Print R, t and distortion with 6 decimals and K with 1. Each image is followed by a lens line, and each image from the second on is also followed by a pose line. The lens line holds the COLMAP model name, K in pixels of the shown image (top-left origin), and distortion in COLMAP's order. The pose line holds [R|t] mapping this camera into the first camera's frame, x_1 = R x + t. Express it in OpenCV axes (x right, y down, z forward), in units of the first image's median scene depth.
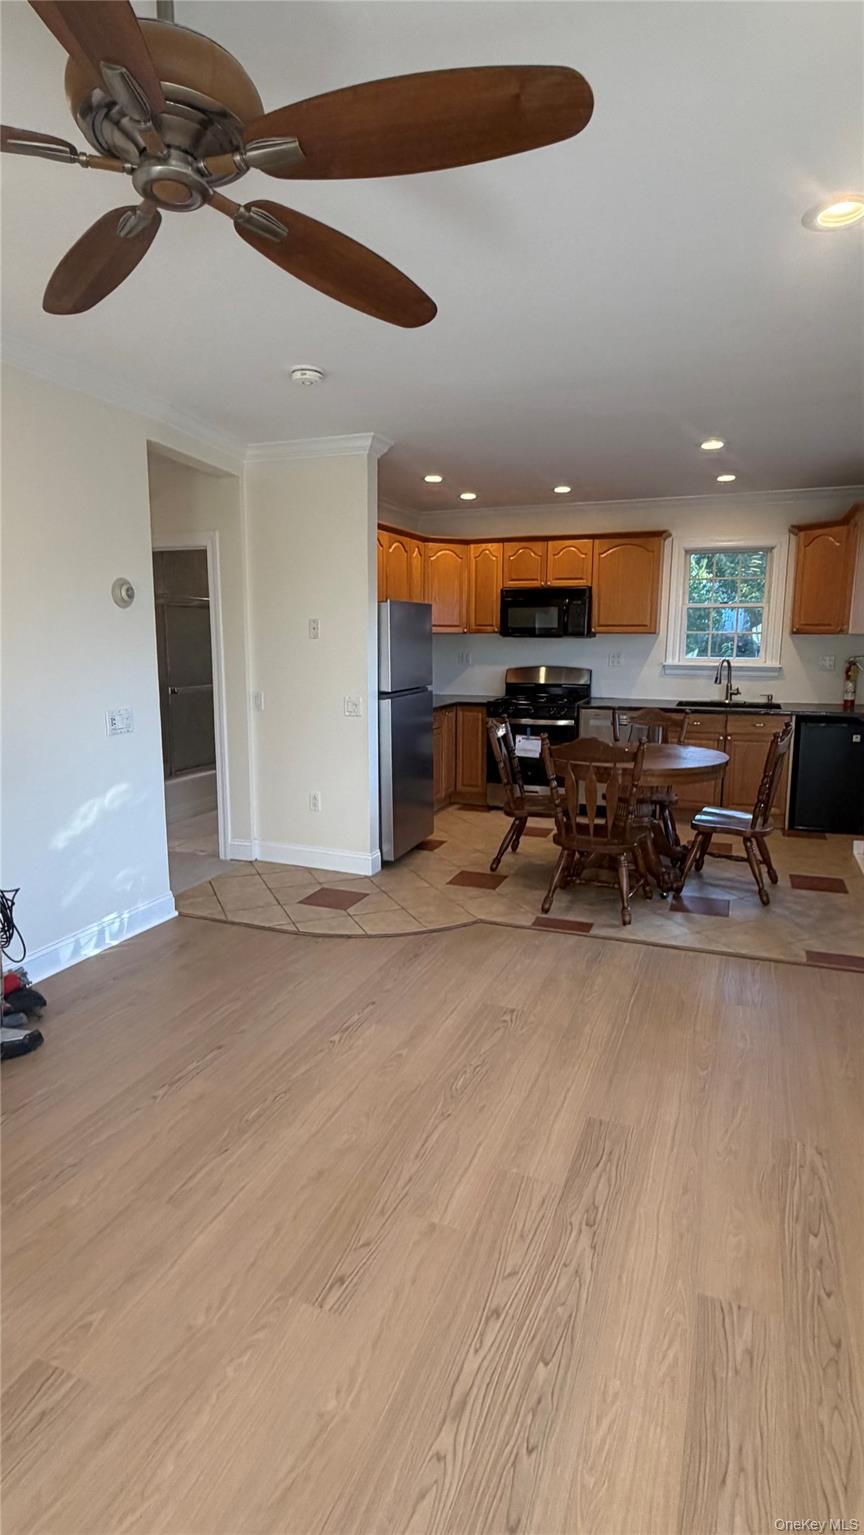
lens RADIAL K [[793.1, 0, 432.0], [0, 793.1, 772.5], [0, 0, 1]] dist [0.003430, -0.000617]
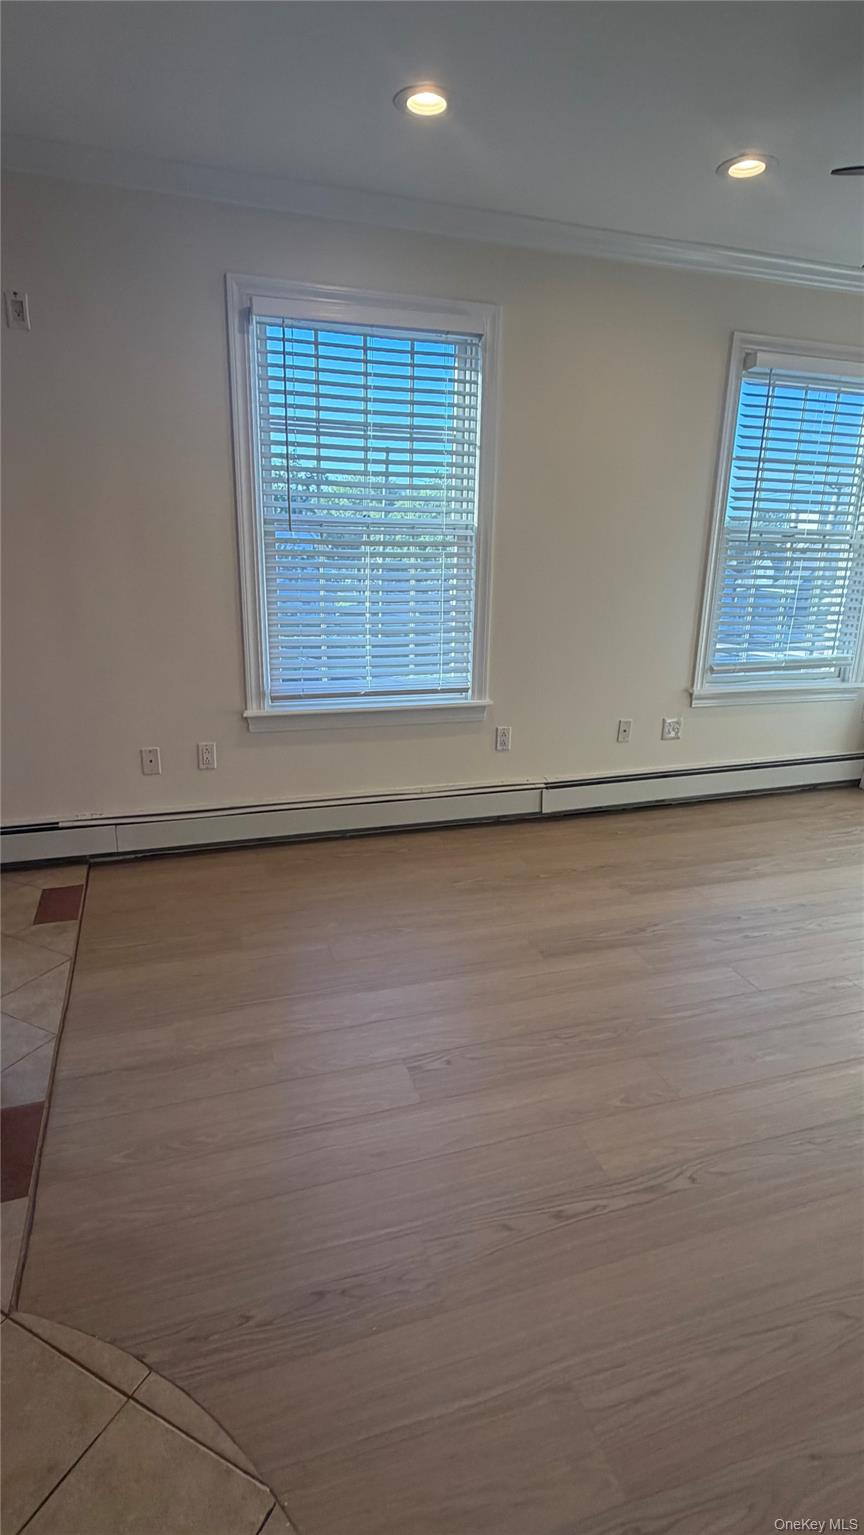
lens RADIAL K [[793.1, 0, 420.0], [0, 793.1, 769.6], [0, 0, 1]] dist [0.003430, -0.000617]
pose [[-0.648772, -0.242757, 0.721224, -0.248496], [0.090150, 0.916562, 0.389599, -0.149540], [-0.755625, 0.317779, -0.572755, 0.980450]]
